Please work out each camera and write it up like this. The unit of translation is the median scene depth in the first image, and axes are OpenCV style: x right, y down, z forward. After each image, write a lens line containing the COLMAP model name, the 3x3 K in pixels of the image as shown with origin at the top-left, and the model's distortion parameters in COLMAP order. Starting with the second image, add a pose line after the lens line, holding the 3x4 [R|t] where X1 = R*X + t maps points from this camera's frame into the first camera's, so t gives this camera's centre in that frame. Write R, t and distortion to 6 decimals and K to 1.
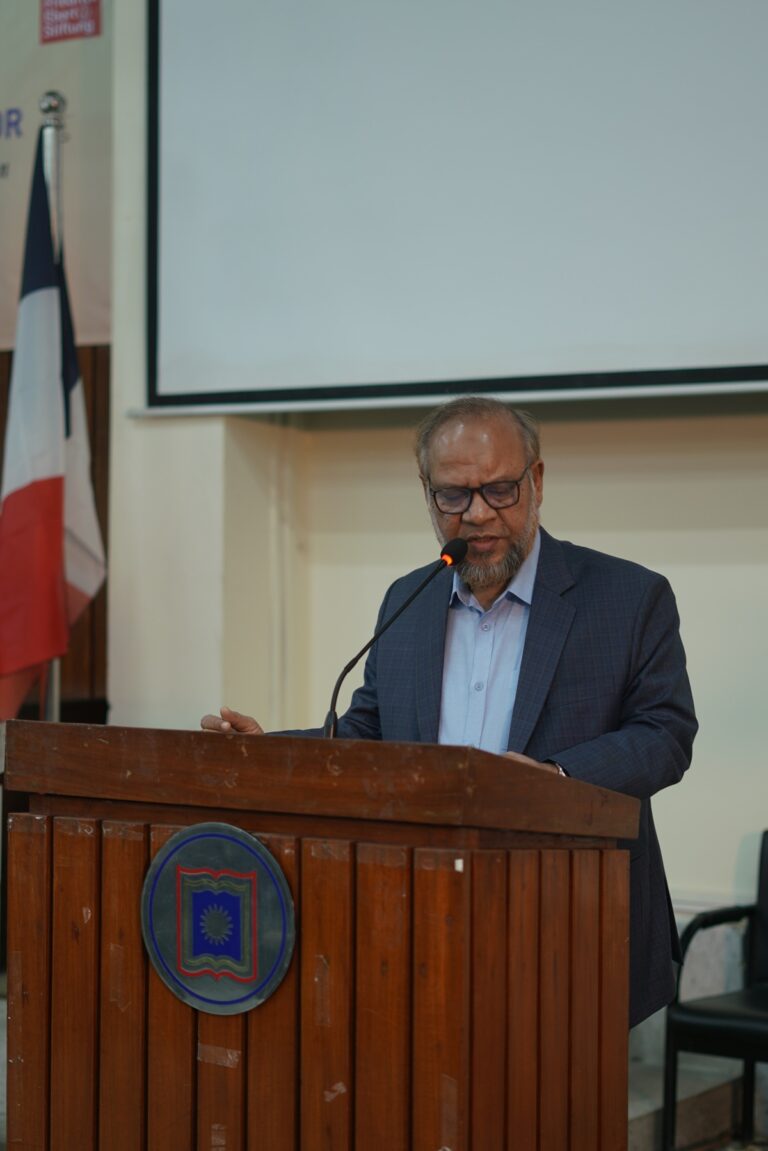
lens RADIAL K [[2582.4, 0, 368.1], [0, 2582.4, 544.0], [0, 0, 1]] dist [-0.003199, 0.000000]
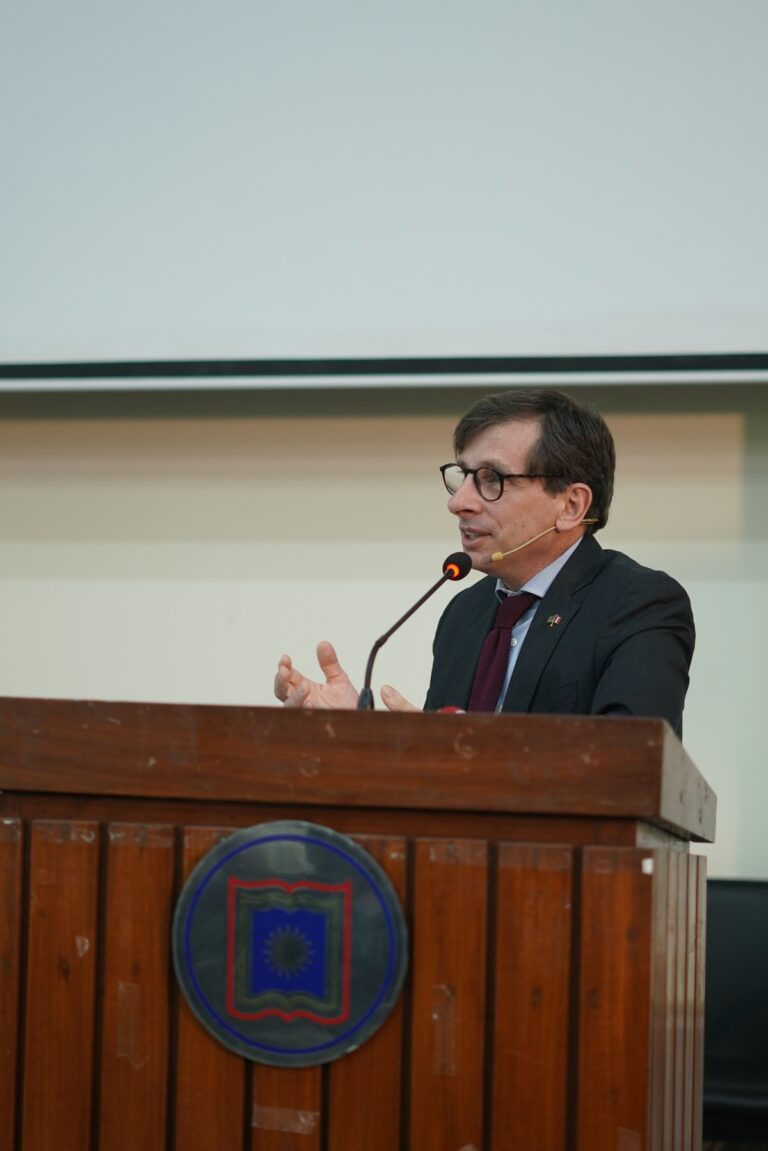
lens RADIAL K [[2582.4, 0, 384.2], [0, 2582.4, 574.7], [0, 0, 1]] dist [-0.003199, 0.000000]
pose [[0.943396, 0.026355, 0.330619, -0.288631], [-0.020401, 0.999561, -0.021469, 0.048345], [-0.331040, 0.013509, 0.943520, 0.244367]]
